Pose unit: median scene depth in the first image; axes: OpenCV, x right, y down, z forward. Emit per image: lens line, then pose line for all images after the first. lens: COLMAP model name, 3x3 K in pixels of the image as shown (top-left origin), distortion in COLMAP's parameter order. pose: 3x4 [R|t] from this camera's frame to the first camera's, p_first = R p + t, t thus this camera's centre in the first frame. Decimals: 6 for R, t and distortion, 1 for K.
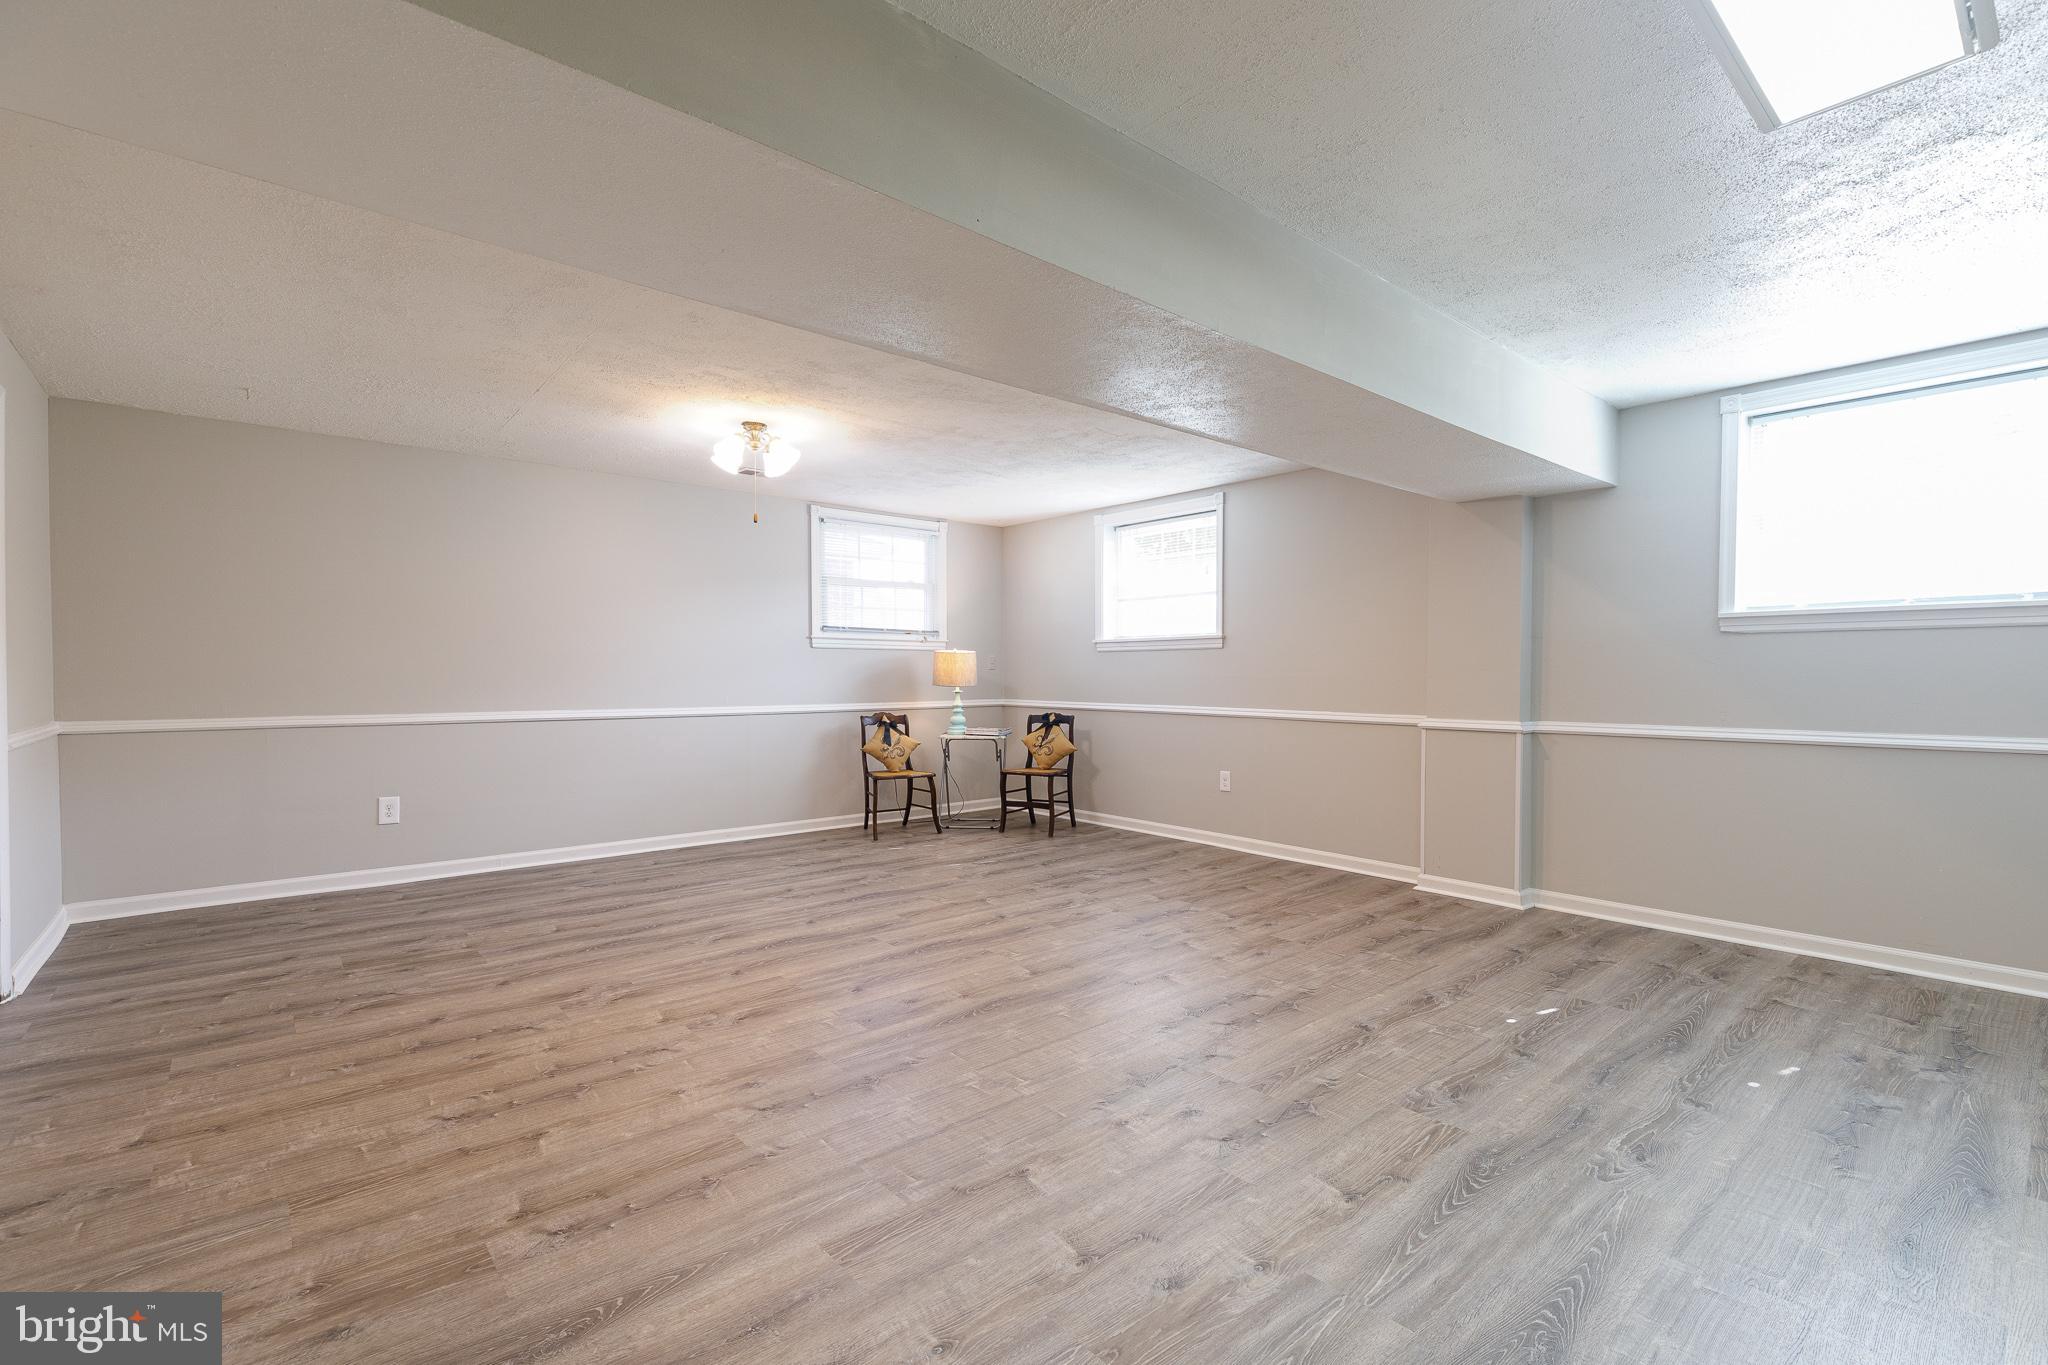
lens RADIAL K [[910.7, 0, 1037.4], [0, 910.7, 693.6], [0, 0, 1]] dist [0.007688, -0.001860]
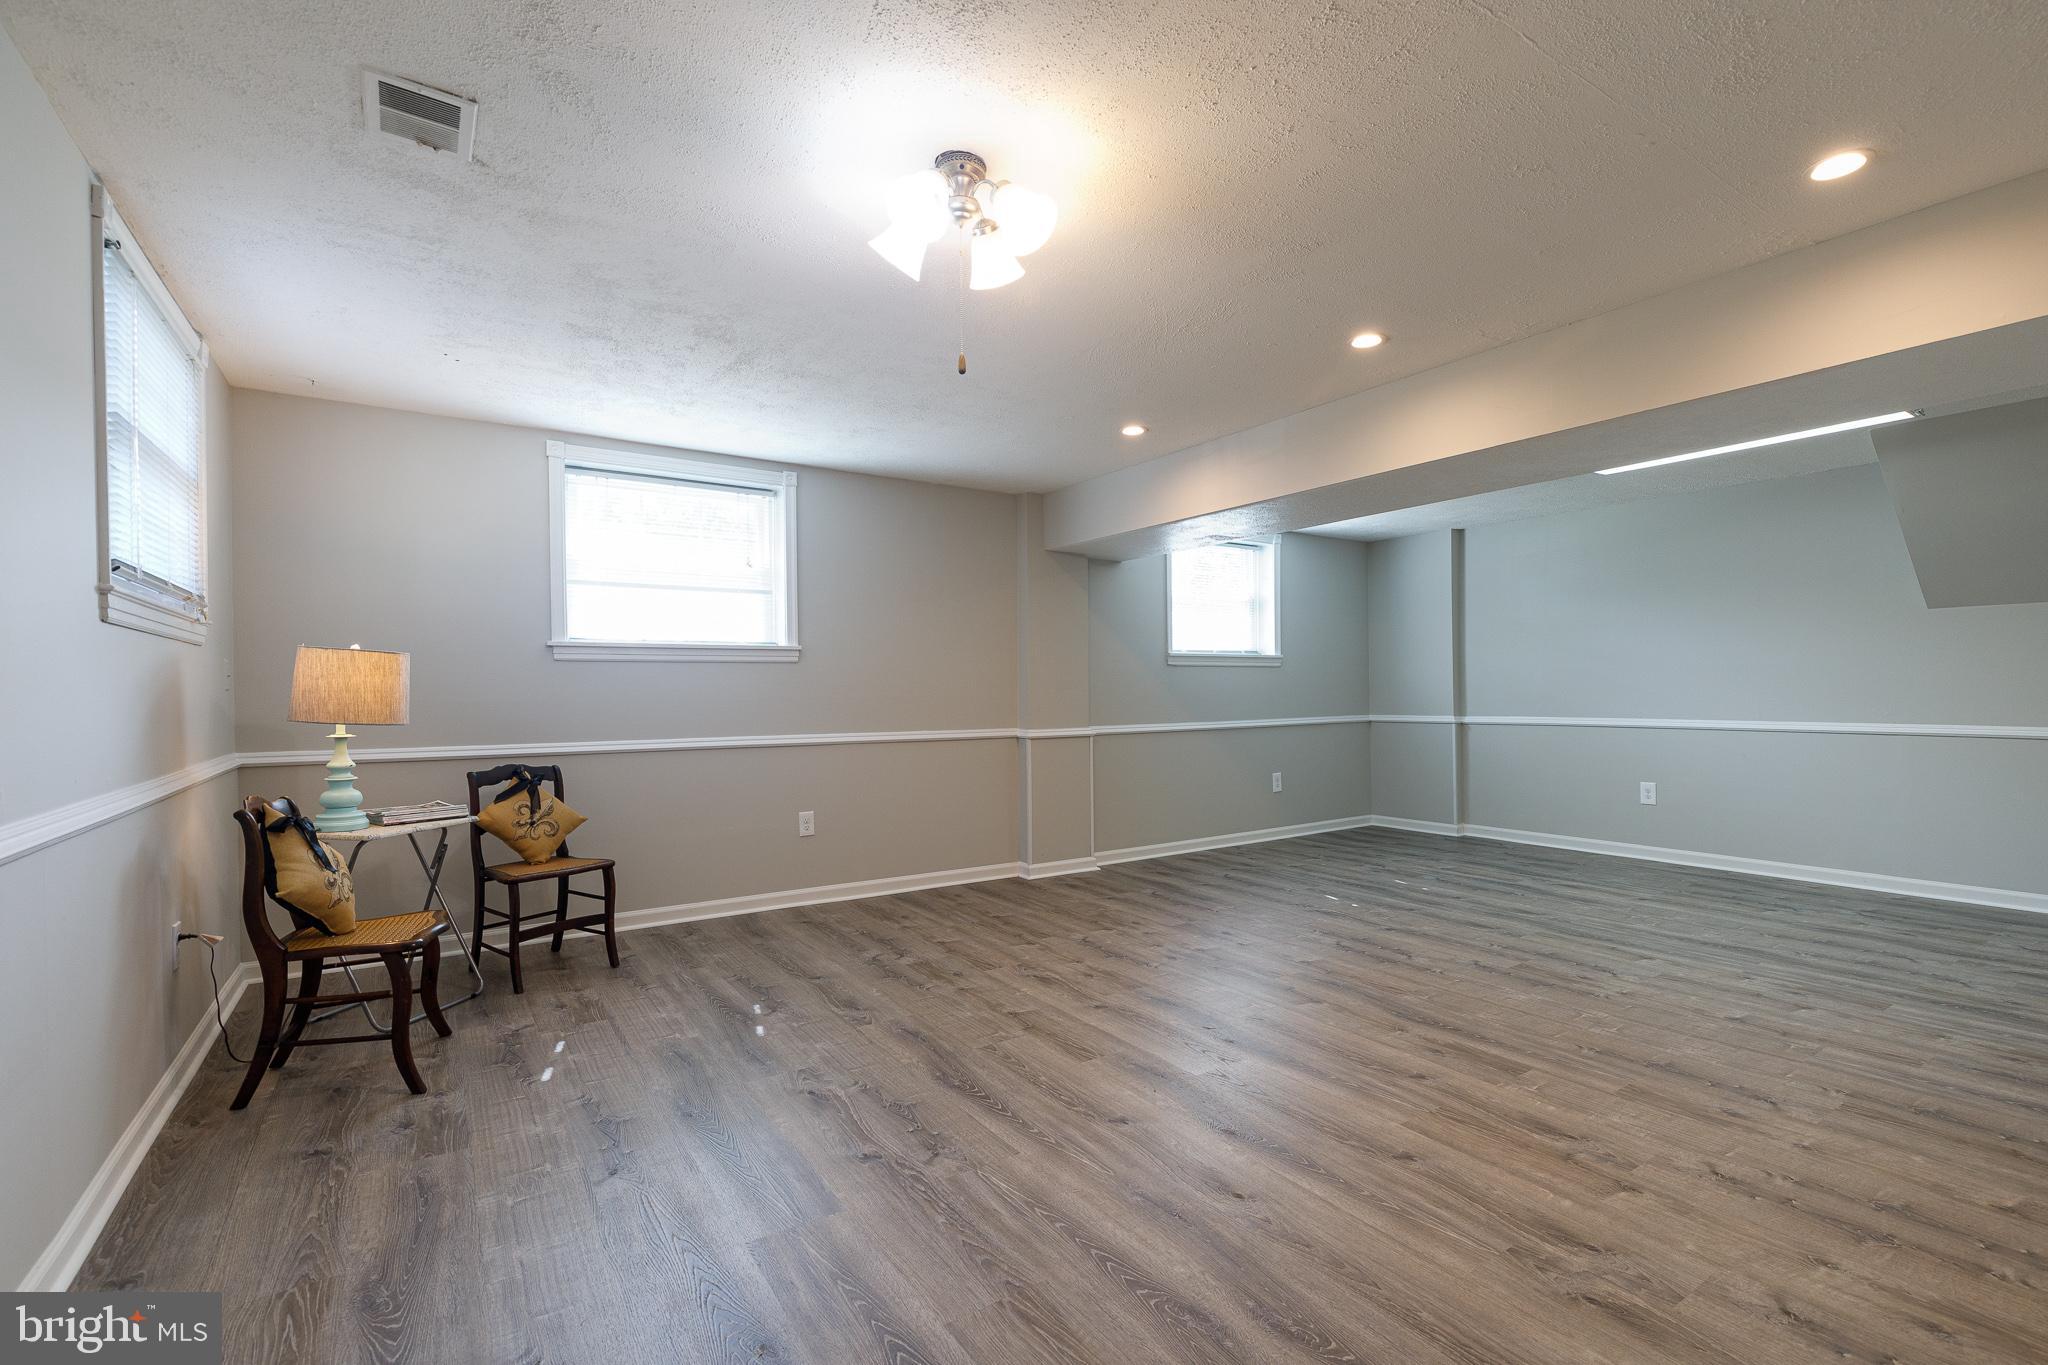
lens RADIAL K [[910.7, 0, 1034.6], [0, 910.7, 675.7], [0, 0, 1]] dist [0.007688, -0.001860]
pose [[0.123834, 0.016304, 0.992169, -0.827384], [0.030019, 0.999346, -0.020169, -0.021312], [-0.991849, 0.032281, 0.123264, 0.963926]]
